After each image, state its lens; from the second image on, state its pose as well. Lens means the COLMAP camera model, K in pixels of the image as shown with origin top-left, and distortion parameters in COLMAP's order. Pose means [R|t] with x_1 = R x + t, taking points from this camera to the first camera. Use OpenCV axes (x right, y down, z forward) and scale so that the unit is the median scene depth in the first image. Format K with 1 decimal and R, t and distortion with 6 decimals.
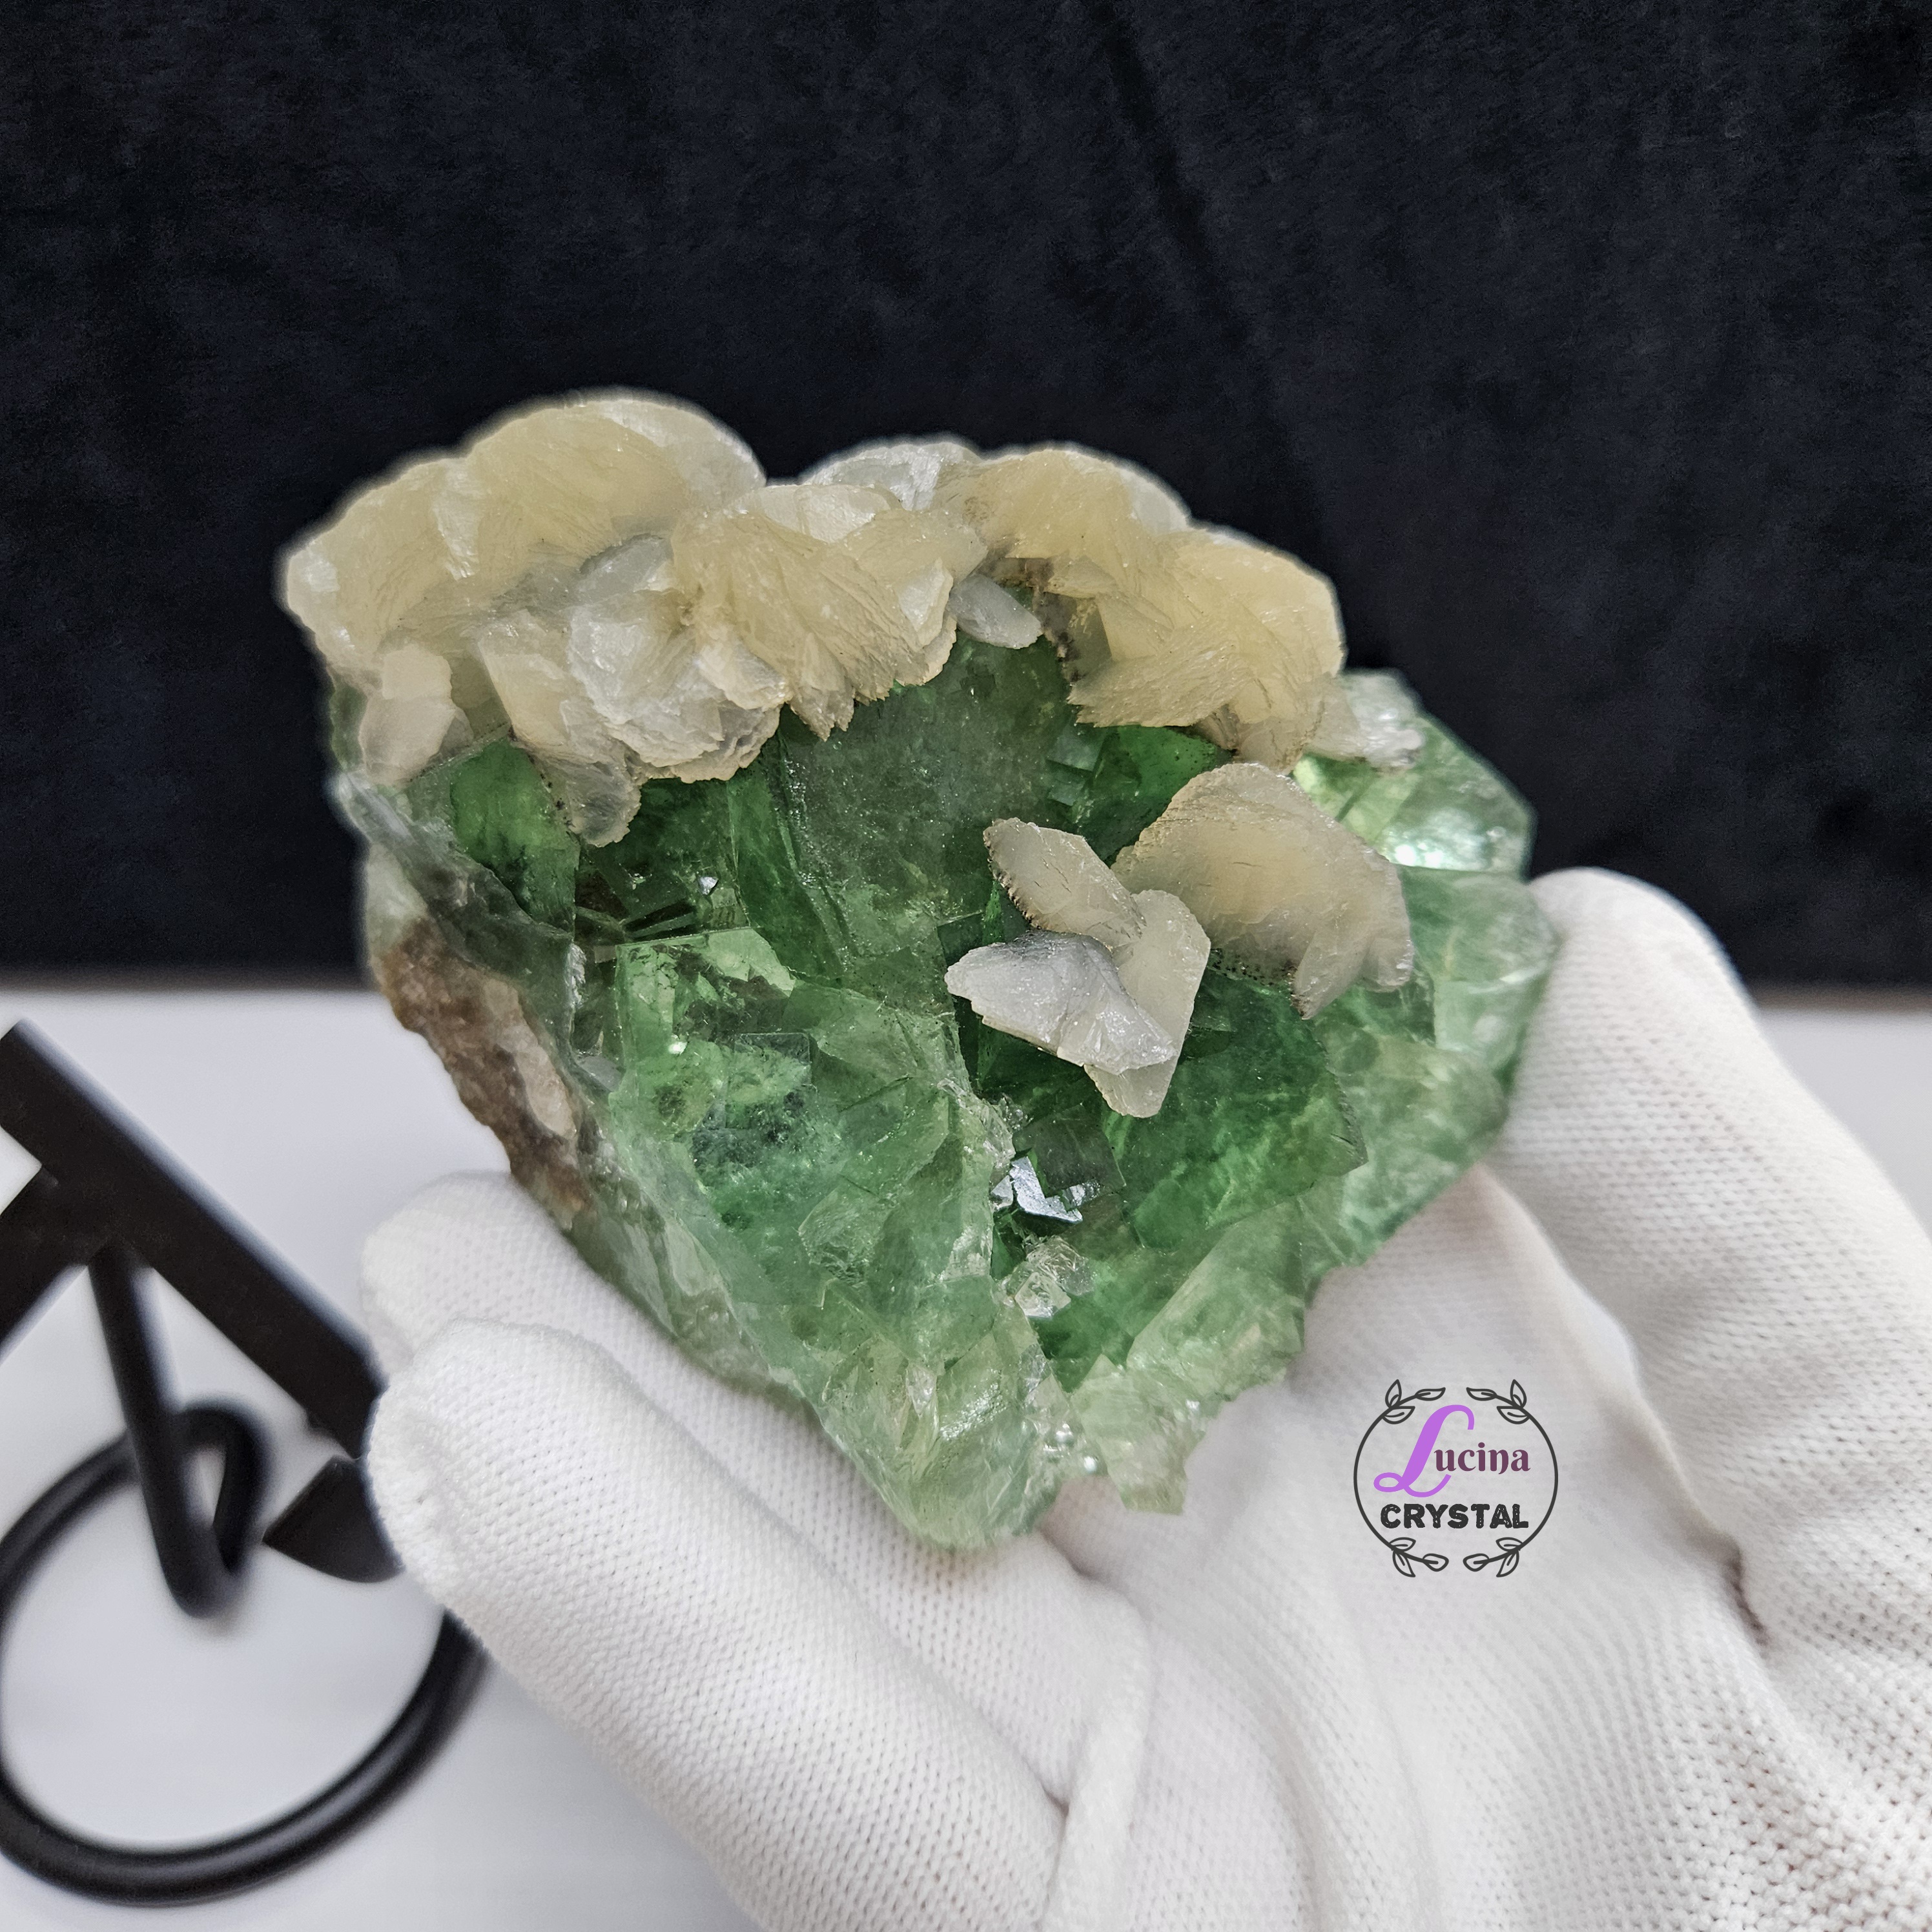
lens RADIAL K [[1848.0, 0, 966.0], [0, 1848.0, 966.0], [0, 0, 1]] dist [-0.021186, -0.007115]
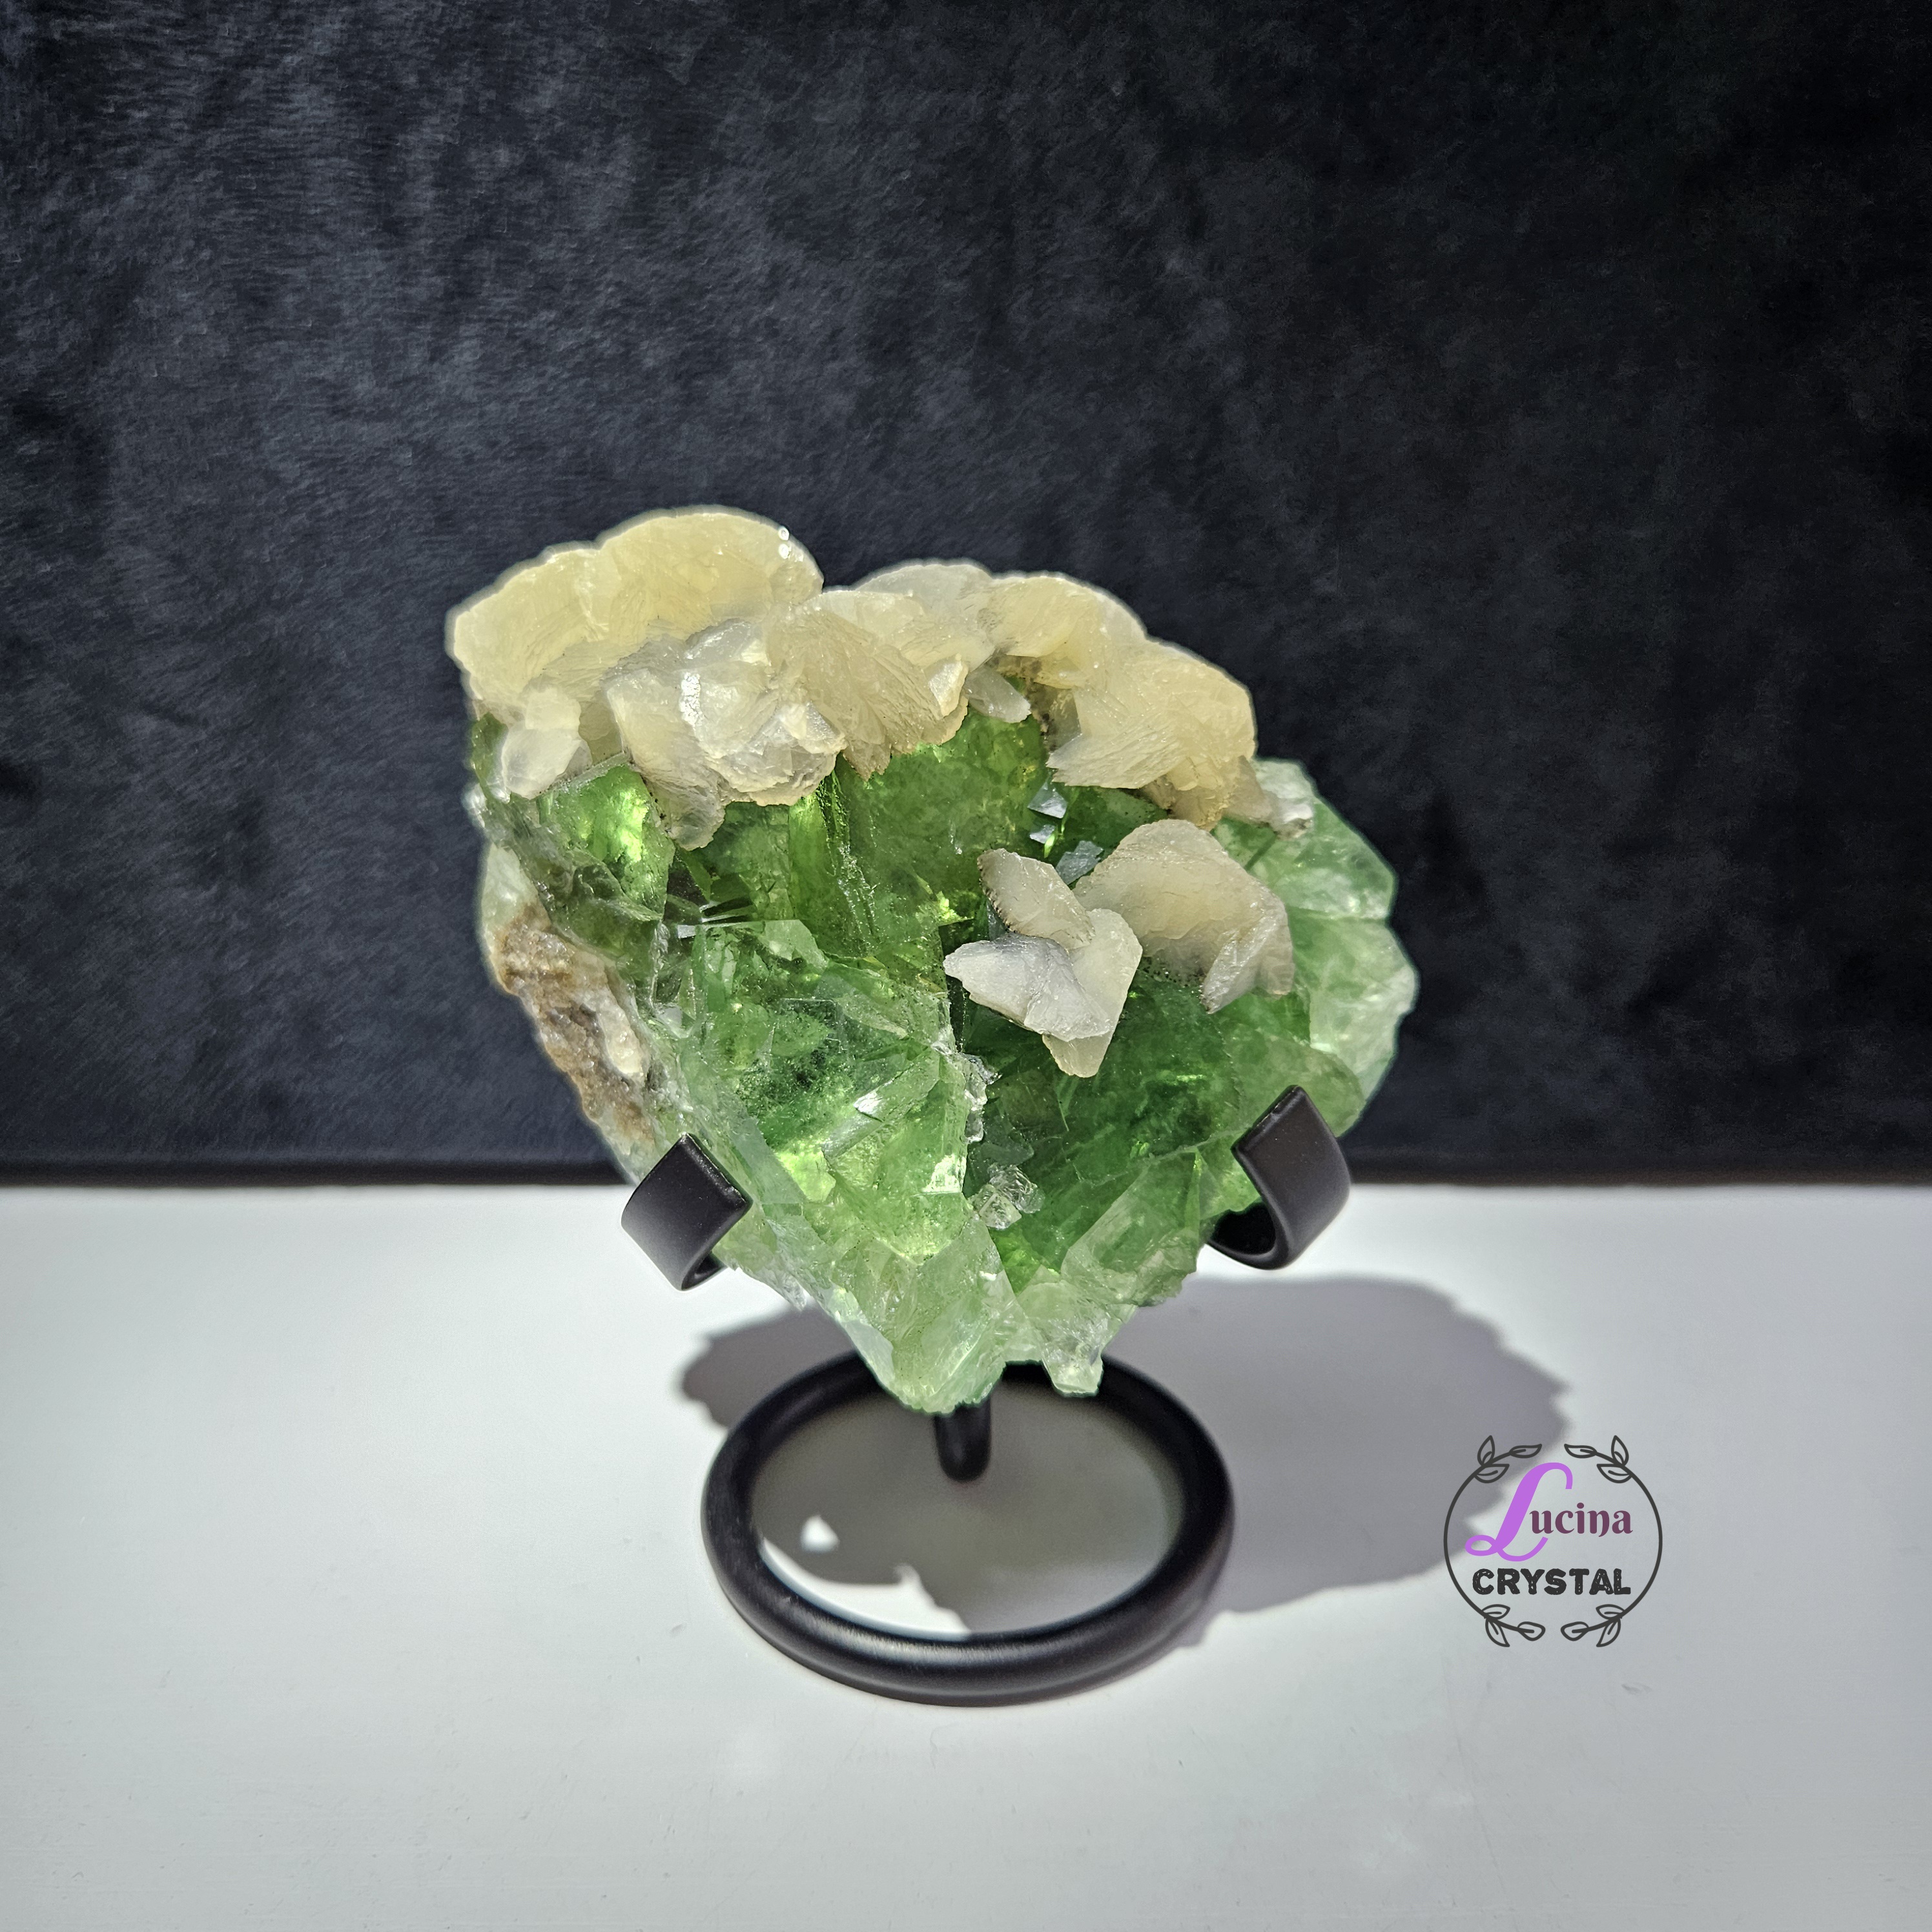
lens RADIAL K [[1811.7, 0, 966.0], [0, 1811.7, 966.0], [0, 0, 1]] dist [-0.001964, 0.000567]
pose [[0.997695, 0.062742, 0.025831, -0.027666], [-0.061677, 0.997289, -0.040143, 0.057599], [-0.028280, 0.038458, 0.998860, -0.299413]]
